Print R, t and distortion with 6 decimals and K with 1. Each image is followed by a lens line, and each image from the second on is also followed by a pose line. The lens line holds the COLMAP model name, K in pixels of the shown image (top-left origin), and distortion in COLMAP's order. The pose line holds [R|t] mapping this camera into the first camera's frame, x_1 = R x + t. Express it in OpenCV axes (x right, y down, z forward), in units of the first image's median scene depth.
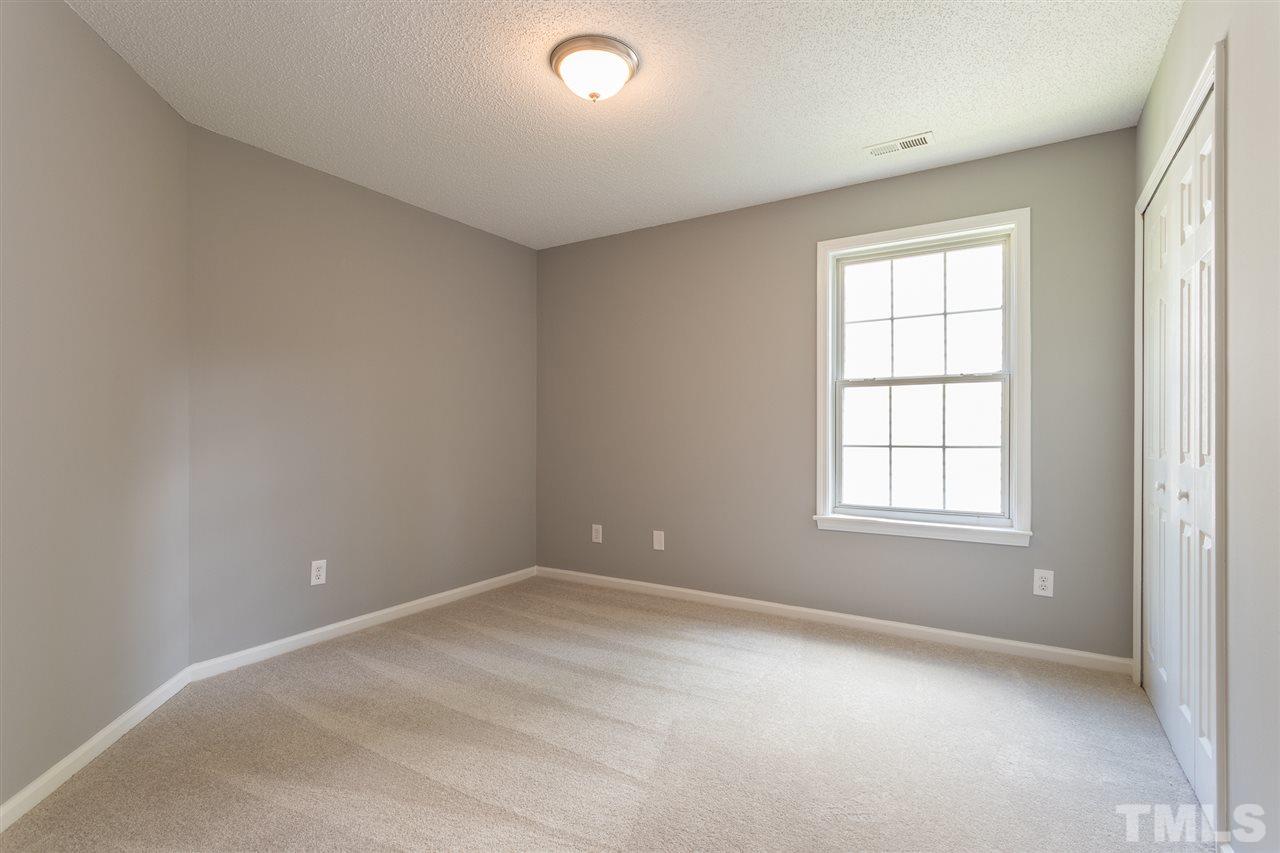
lens RADIAL K [[587.0, 0, 640.0], [0, 587.0, 426.5], [0, 0, 1]] dist [0.000042, 0.000111]
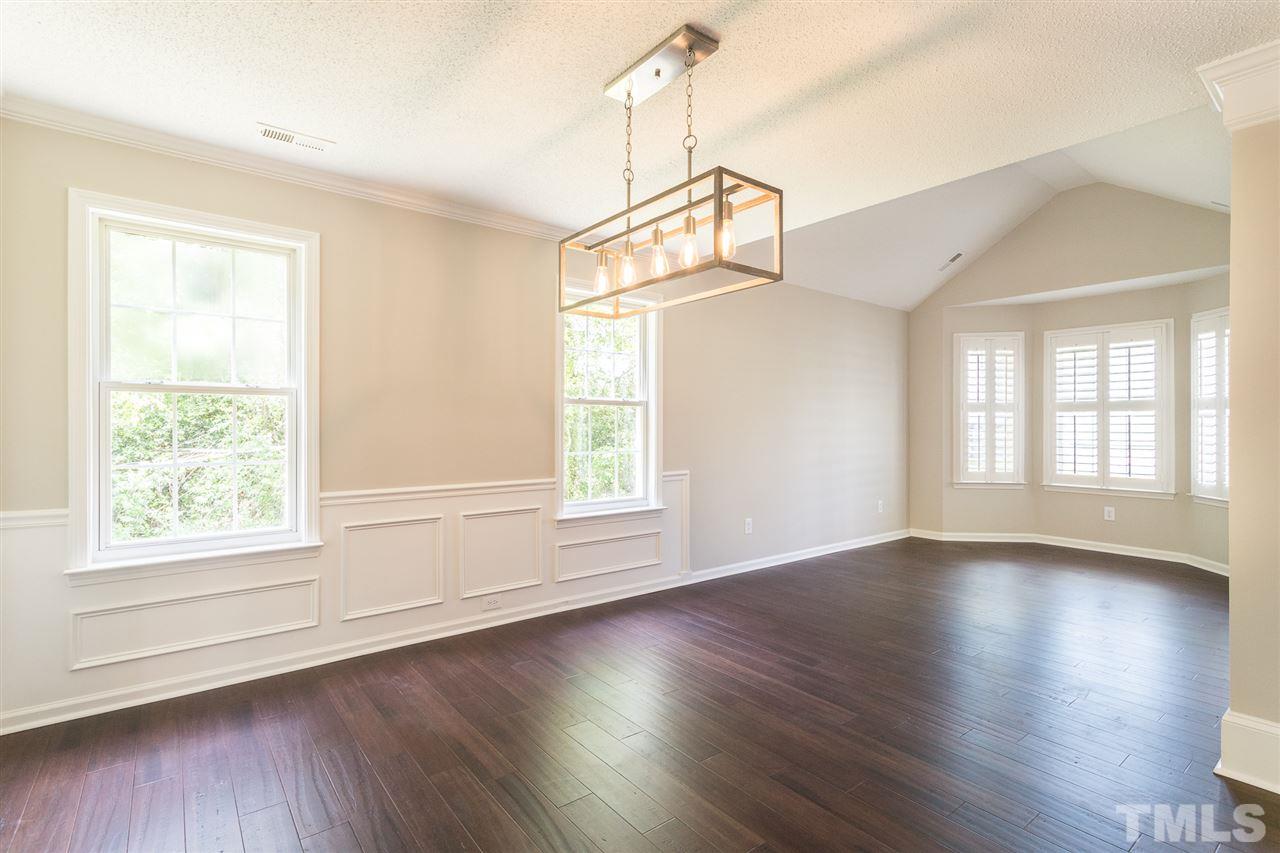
lens RADIAL K [[610.6, 0, 635.6], [0, 610.6, 426.3], [0, 0, 1]] dist [0.001885, 0.000839]
pose [[0.362468, 0.010862, 0.931933, -0.145465], [0.010330, 0.999824, -0.015671, -0.001757], [-0.931939, 0.015307, 0.362292, 0.084033]]
